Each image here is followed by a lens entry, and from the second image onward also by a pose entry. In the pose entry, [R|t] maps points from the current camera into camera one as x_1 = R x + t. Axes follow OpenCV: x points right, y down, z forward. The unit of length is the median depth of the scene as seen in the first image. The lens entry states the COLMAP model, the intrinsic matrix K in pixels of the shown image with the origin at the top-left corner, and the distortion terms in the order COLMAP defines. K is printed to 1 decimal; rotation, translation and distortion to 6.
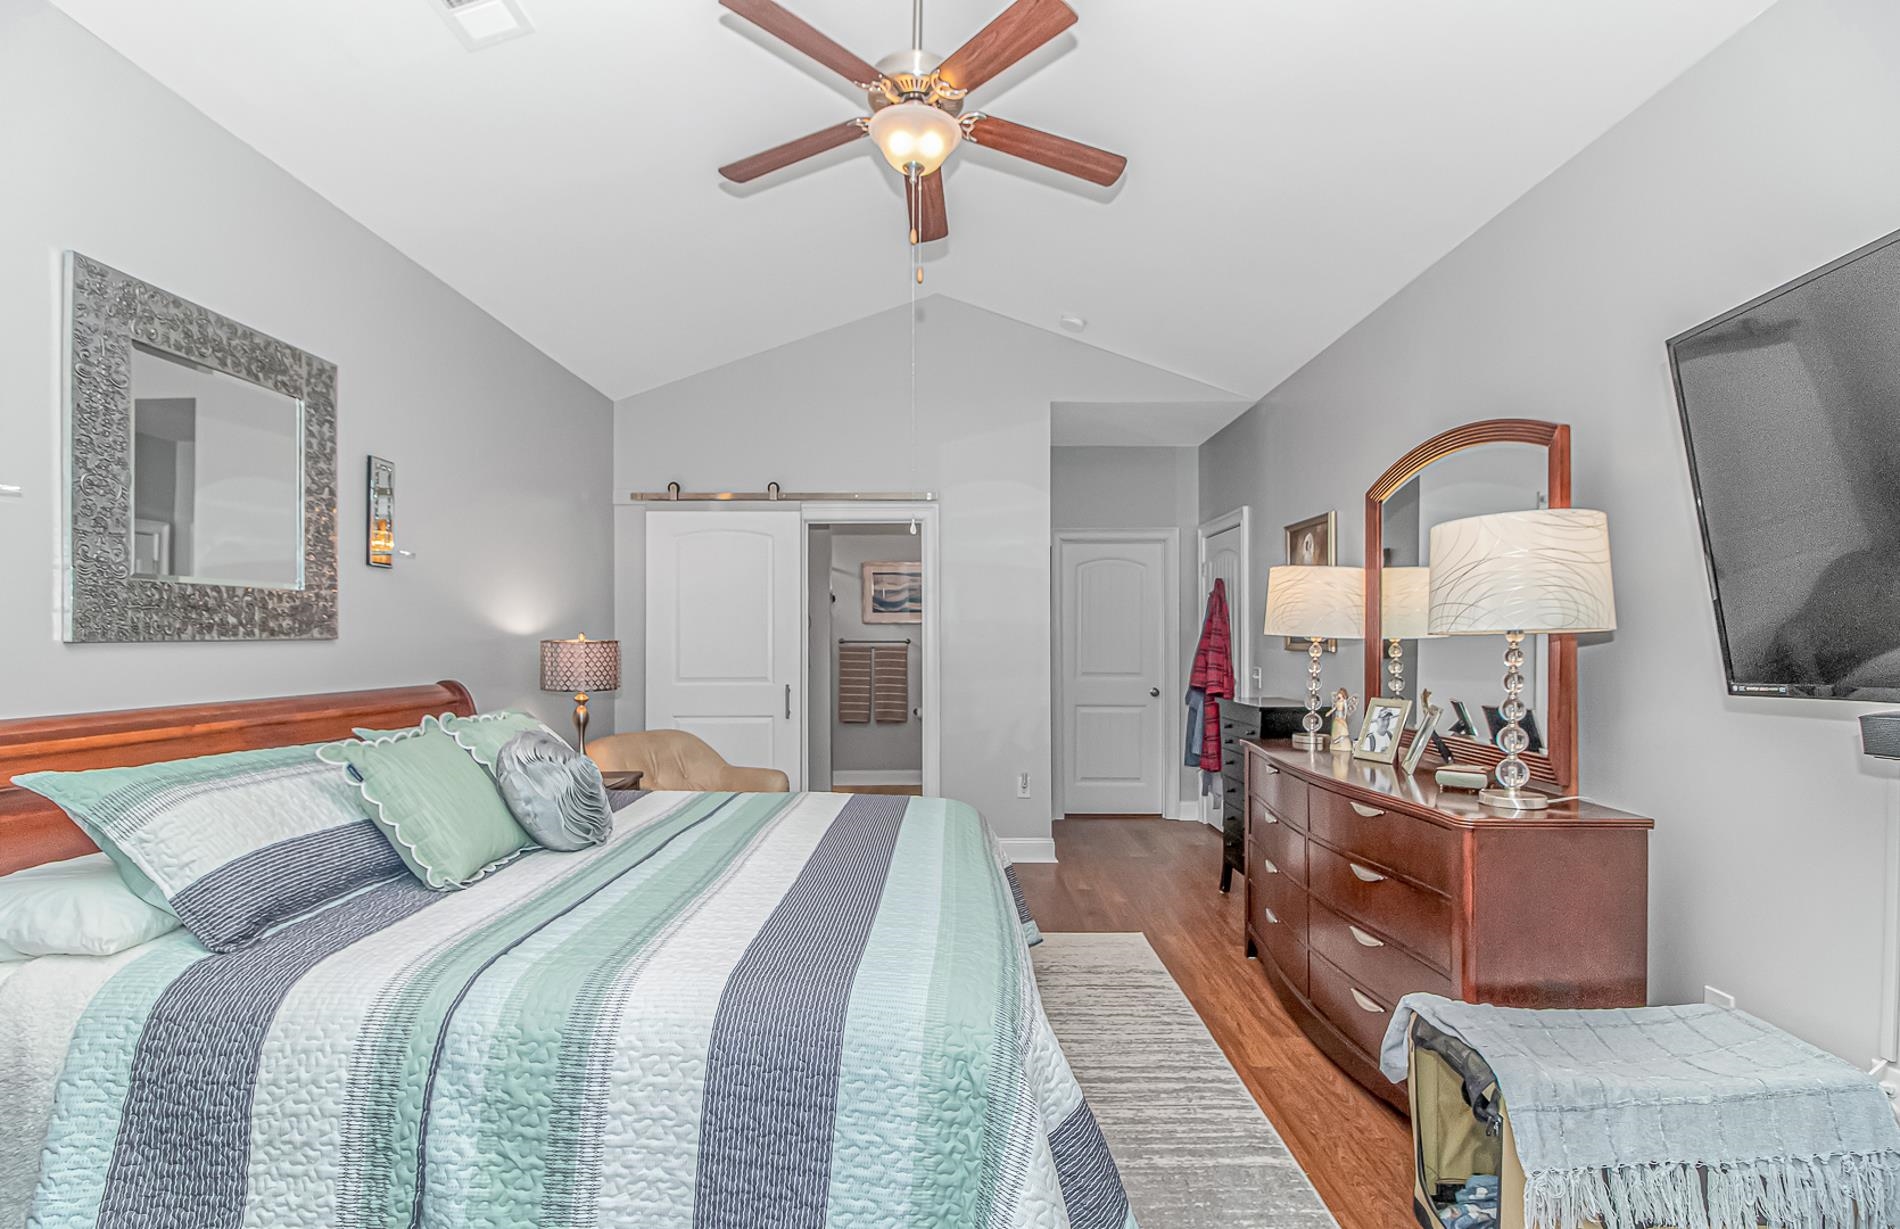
lens RADIAL K [[889.5, 0, 952.8], [0, 889.5, 646.9], [0, 0, 1]] dist [-0.000533, -0.000041]
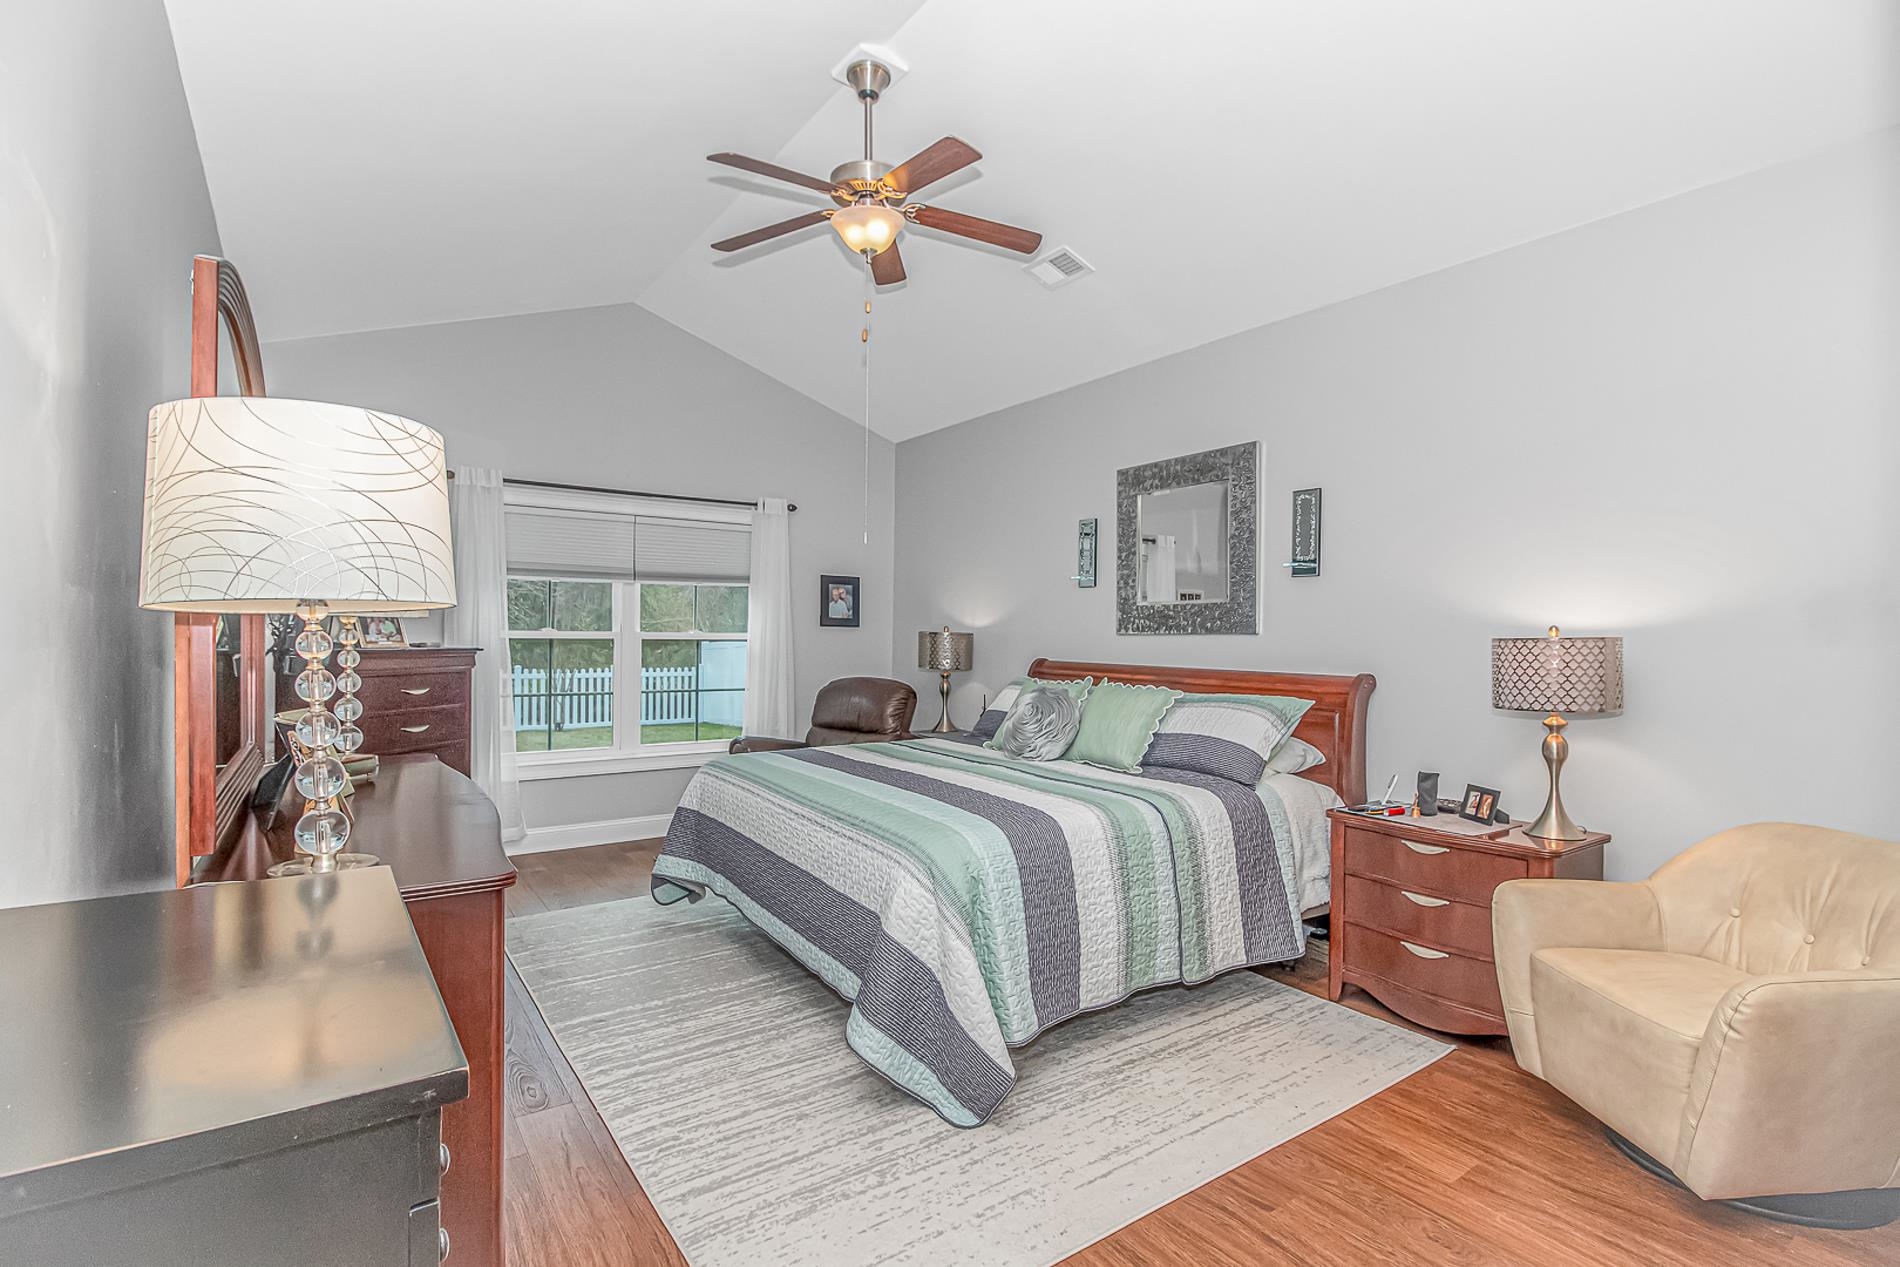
lens RADIAL K [[889.5, 0, 950.0], [0, 889.5, 633.5], [0, 0, 1]] dist [0.000386, -0.000038]
pose [[-0.817320, -0.006005, -0.576152, 0.558487], [-0.013093, 0.999881, 0.008152, -0.016263], [0.576035, 0.014207, -0.817302, 2.016754]]
